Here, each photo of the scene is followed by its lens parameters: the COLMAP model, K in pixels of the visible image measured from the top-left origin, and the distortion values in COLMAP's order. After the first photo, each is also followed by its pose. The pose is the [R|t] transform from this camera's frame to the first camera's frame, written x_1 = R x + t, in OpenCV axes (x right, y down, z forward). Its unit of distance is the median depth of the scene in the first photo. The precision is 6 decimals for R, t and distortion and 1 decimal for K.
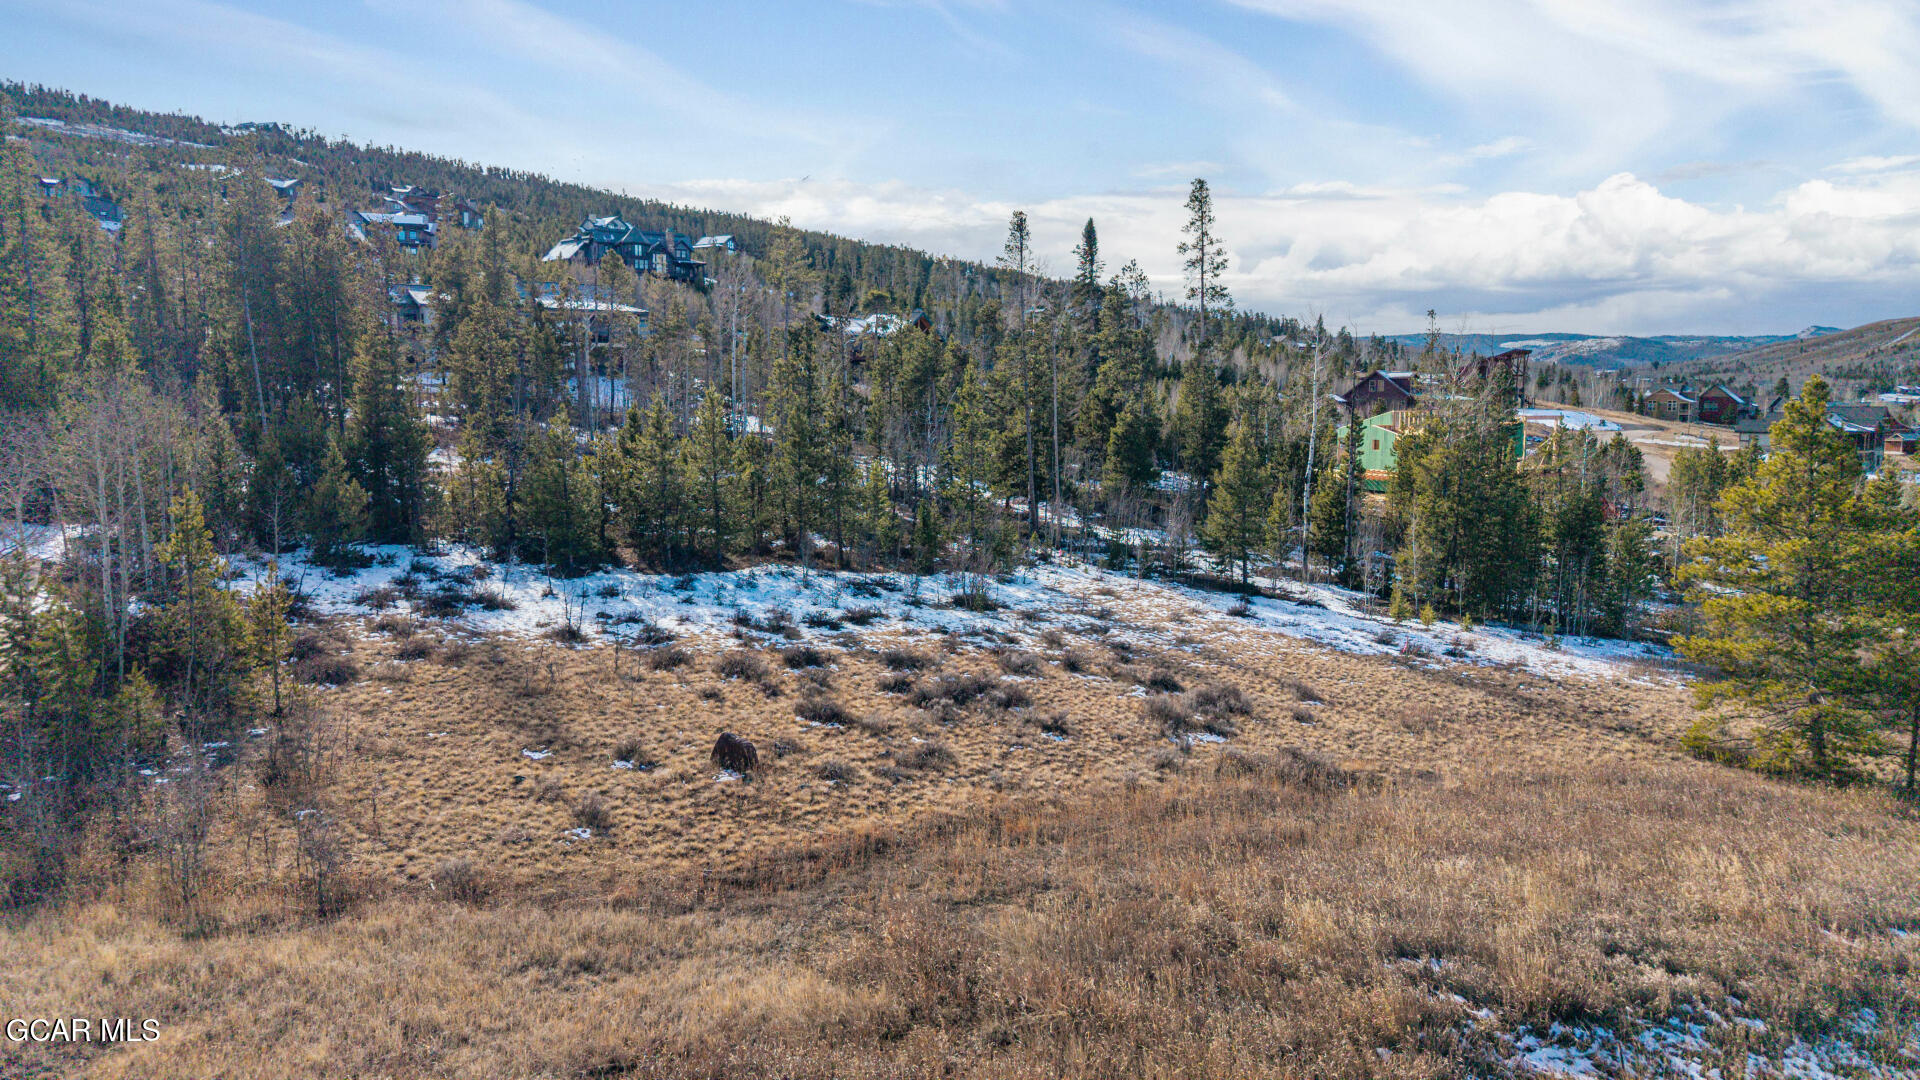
lens RADIAL K [[1284.0, 0, 958.0], [0, 1284.0, 566.8], [0, 0, 1]] dist [-0.005826, -0.004052]
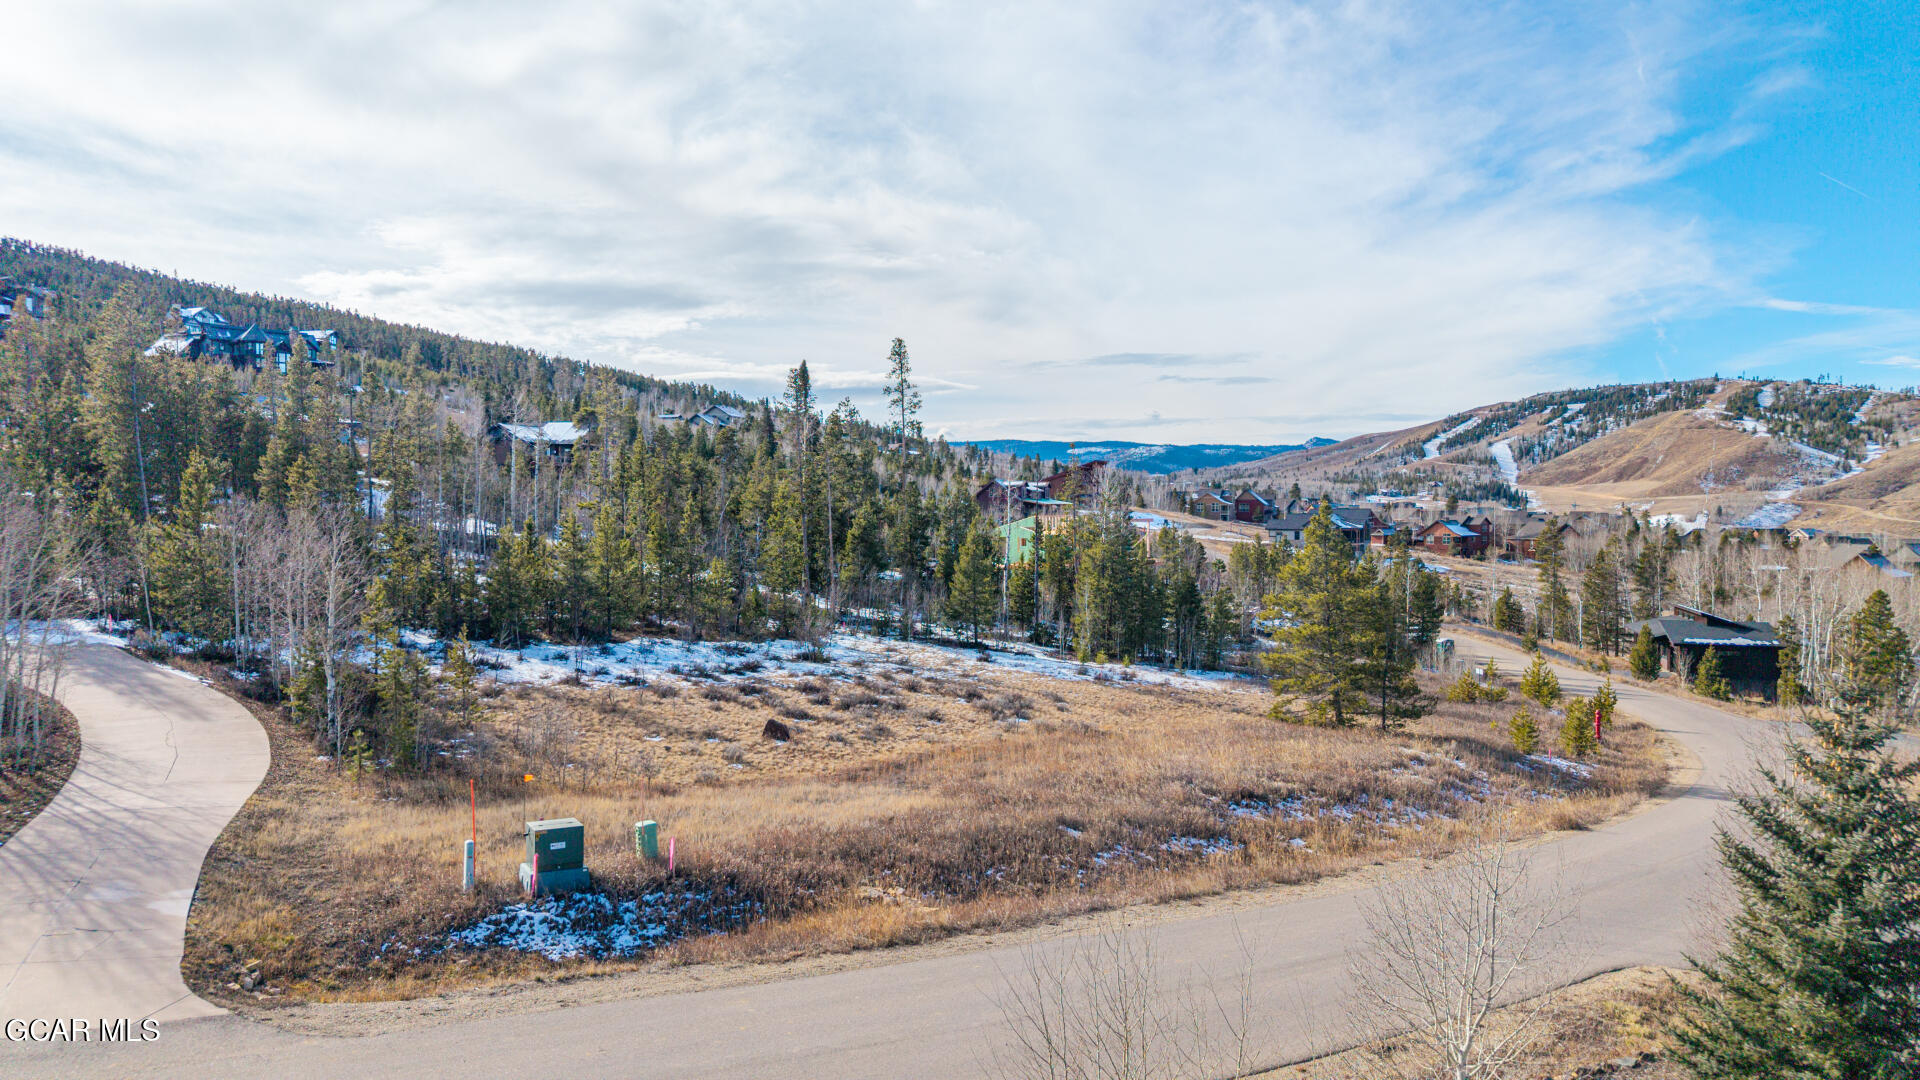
lens RADIAL K [[1284.0, 0, 958.0], [0, 1284.0, 566.8], [0, 0, 1]] dist [-0.005826, -0.004052]
pose [[0.951622, -0.013657, 0.306966, -0.157821], [0.037215, 0.996780, -0.071021, 0.021341], [-0.305008, 0.079009, 0.949067, -0.229980]]
